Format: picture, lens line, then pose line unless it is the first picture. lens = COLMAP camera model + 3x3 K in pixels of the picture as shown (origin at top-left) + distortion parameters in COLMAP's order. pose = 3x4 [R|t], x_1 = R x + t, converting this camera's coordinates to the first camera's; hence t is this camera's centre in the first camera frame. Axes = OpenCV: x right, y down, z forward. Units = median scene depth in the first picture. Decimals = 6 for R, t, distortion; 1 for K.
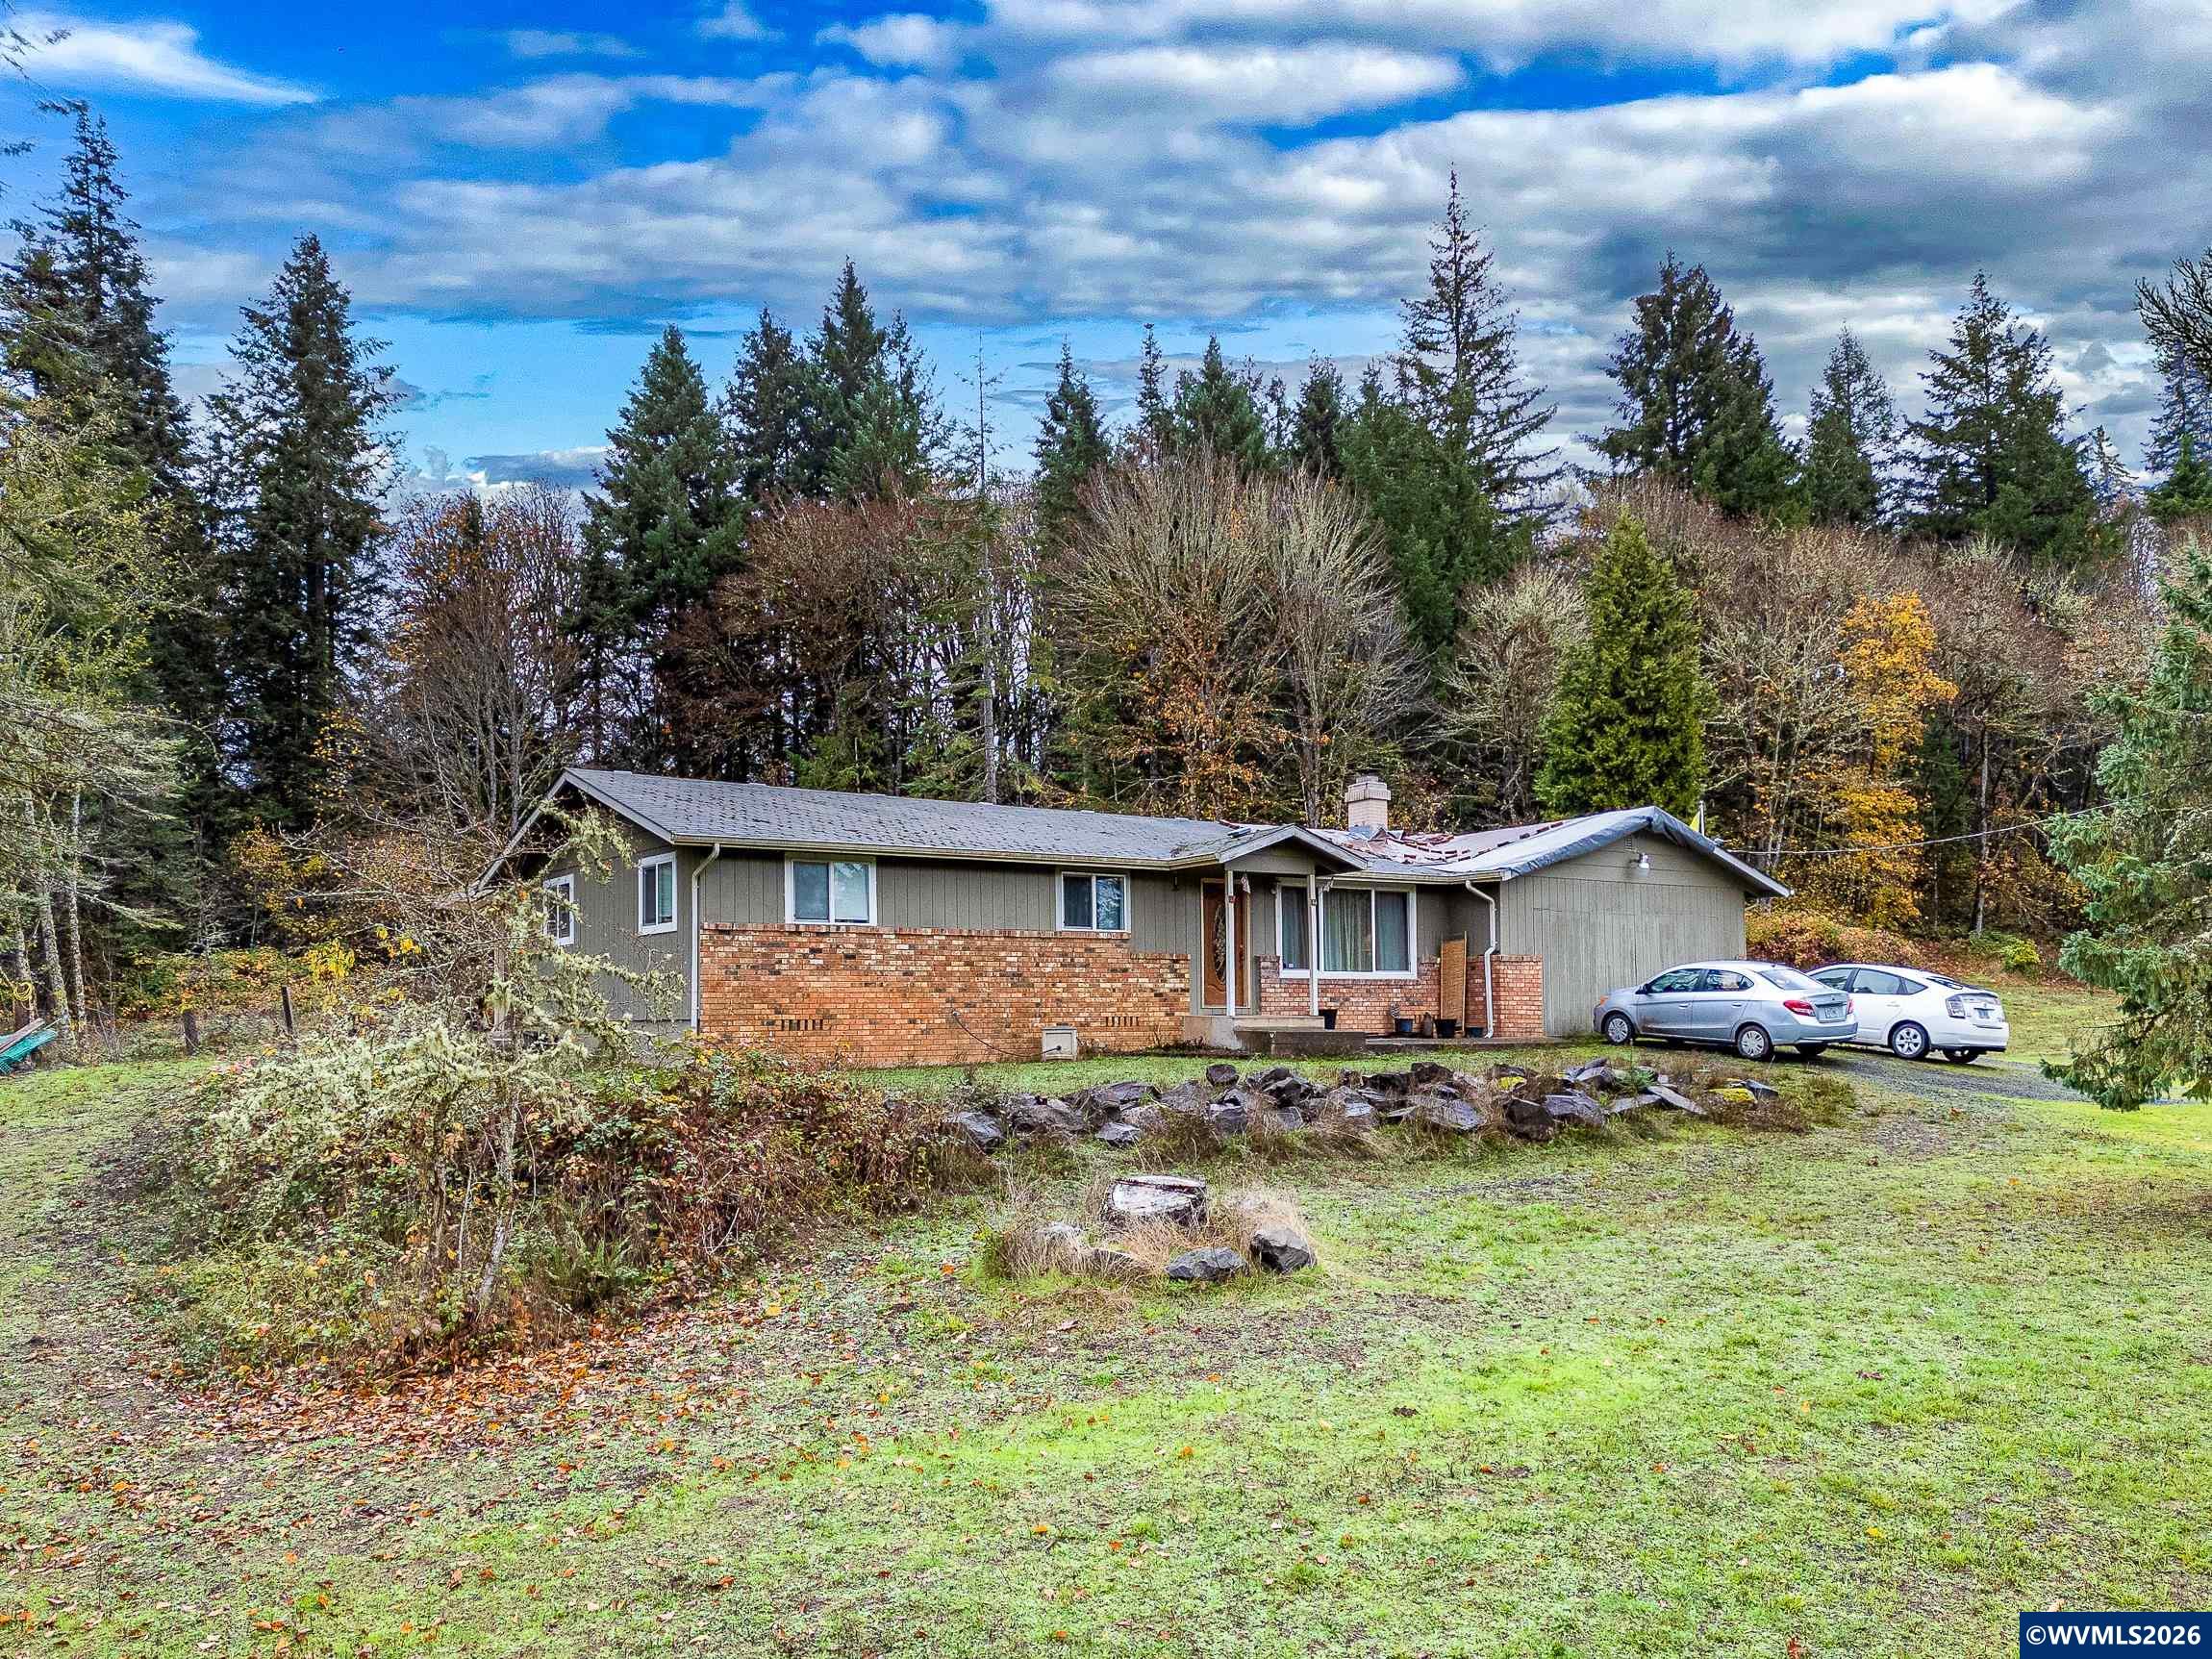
lens RADIAL K [[1550.4, 0, 1106.0], [0, 1550.4, 829.5], [0, 0, 1]] dist [0.062066, -0.061098]
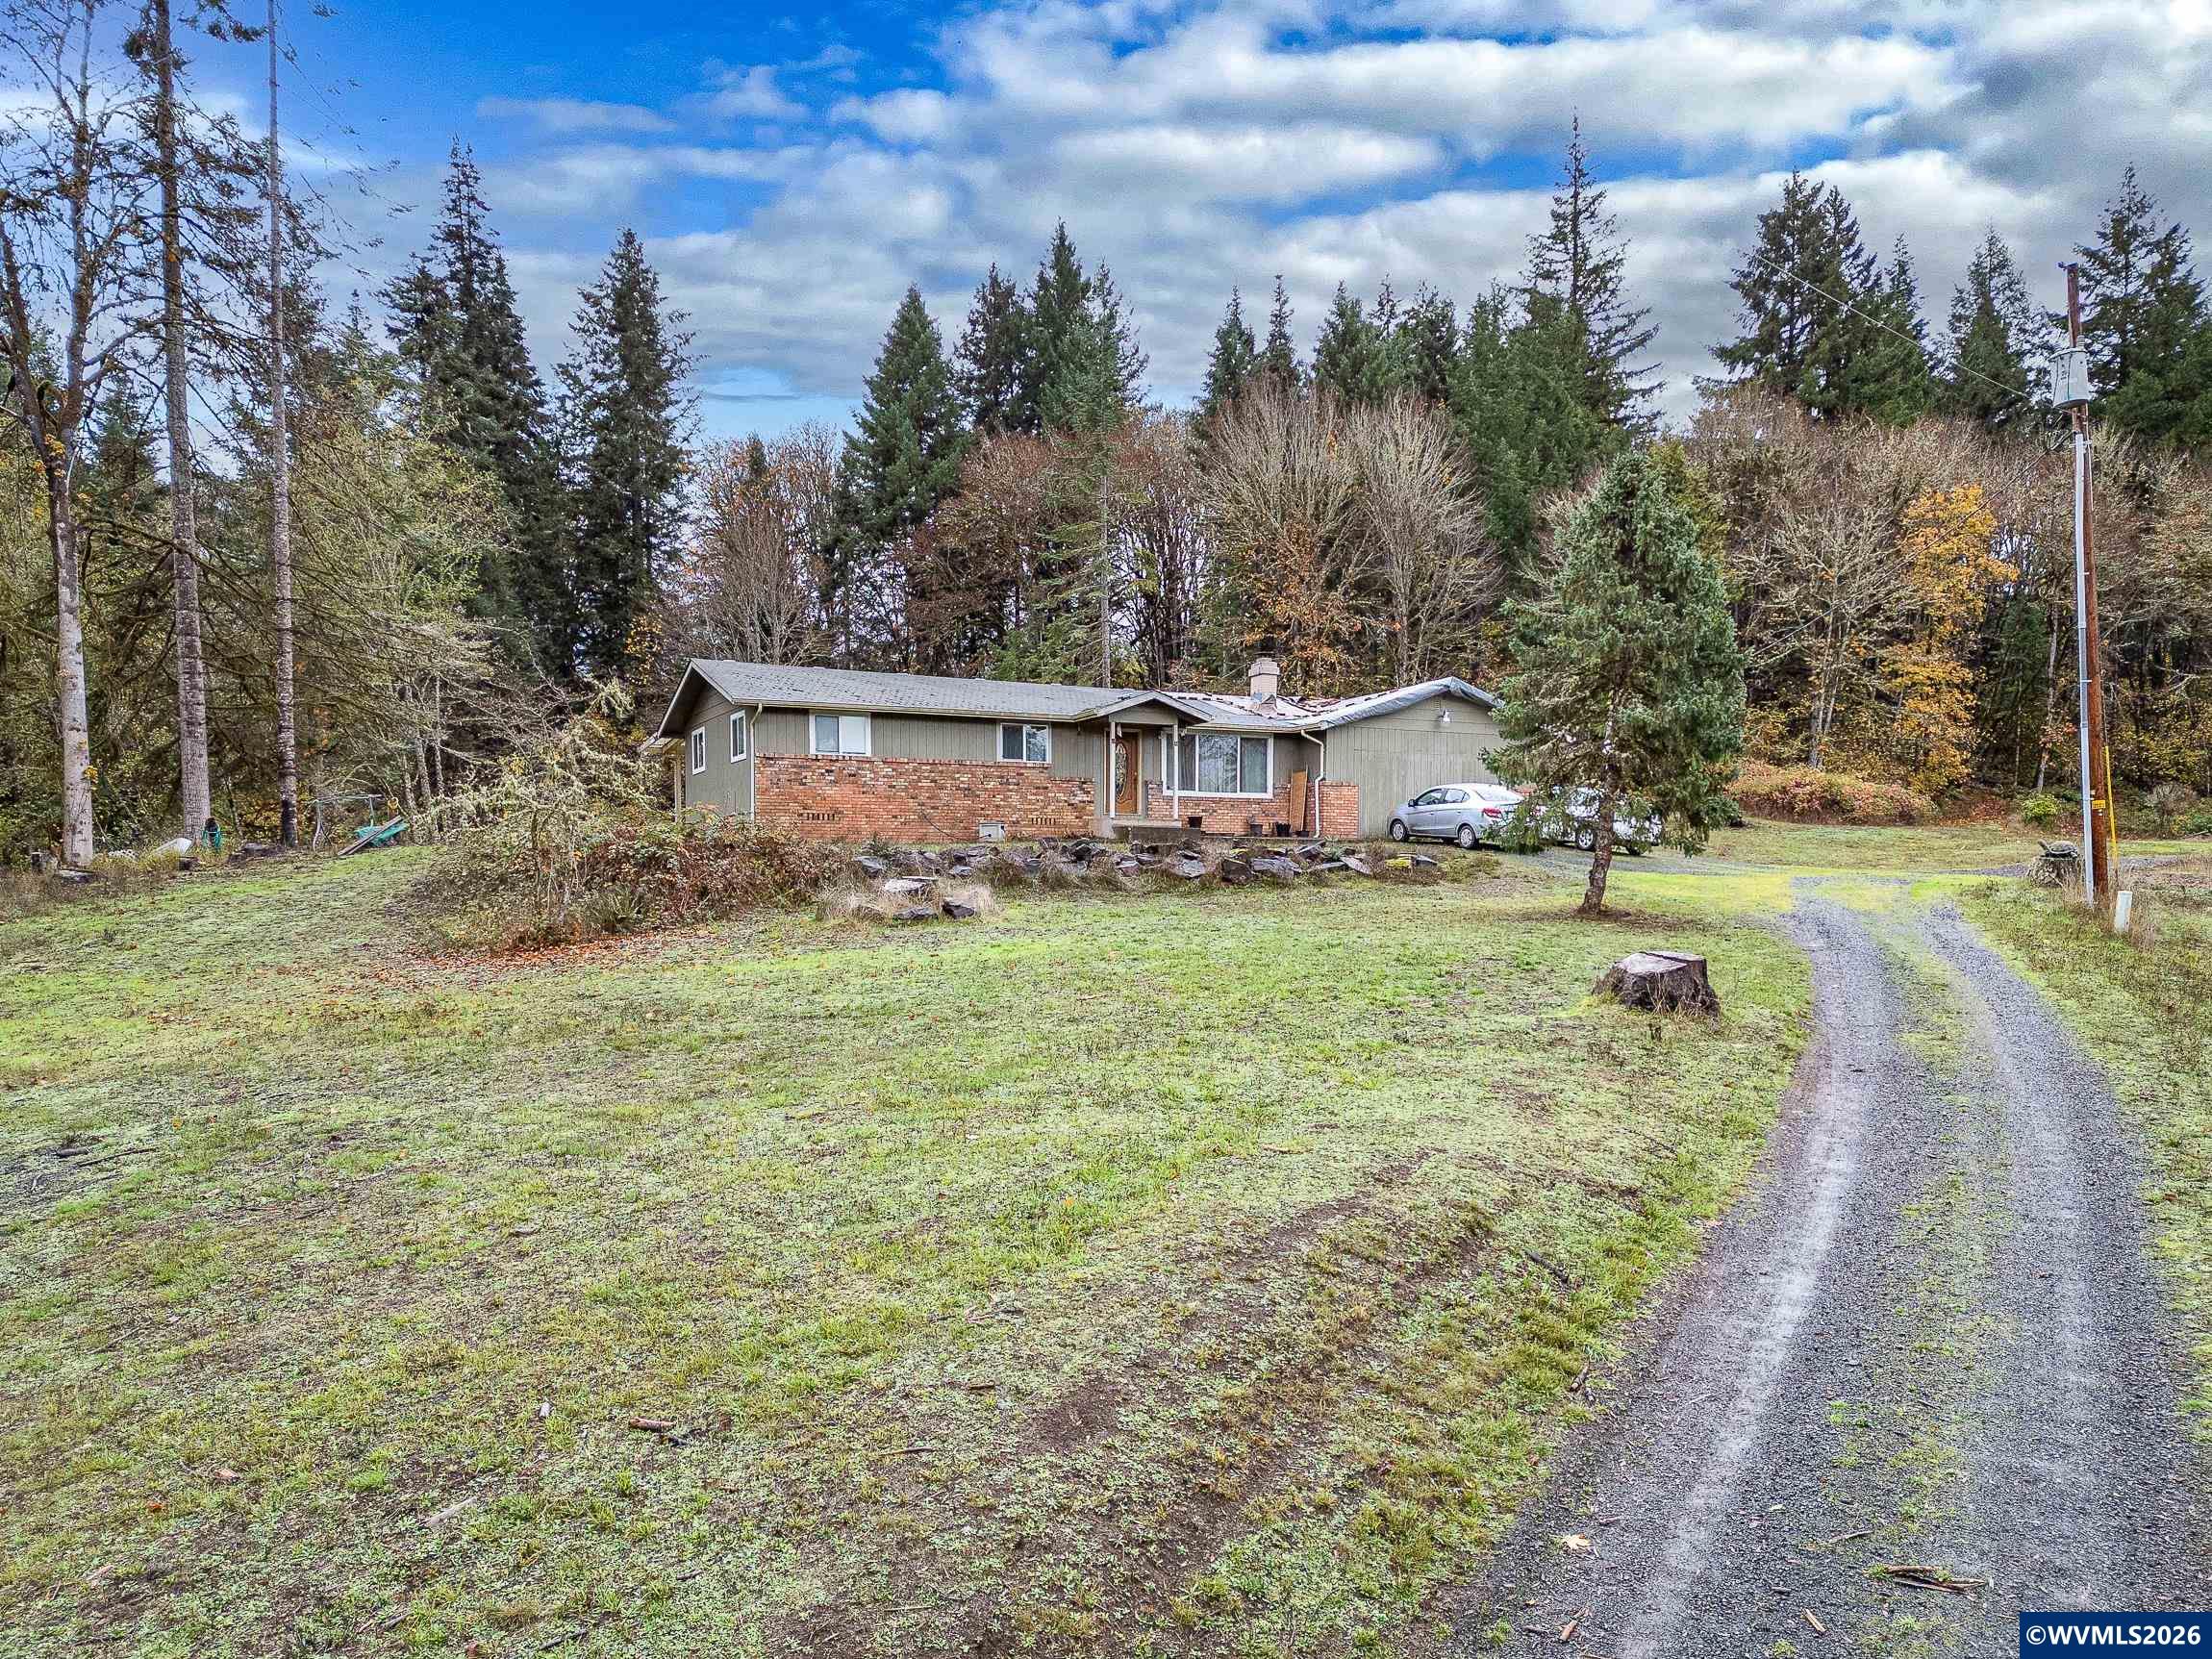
lens RADIAL K [[1685.1, 0, 1324.8], [0, 1685.1, 821.8], [0, 0, 1]] dist [0.064842, -0.083617]
pose [[0.988127, 0.001935, -0.153628, 0.254631], [0.007168, 0.998251, 0.058679, 0.013789], [0.153473, -0.059084, 0.986385, -0.279878]]
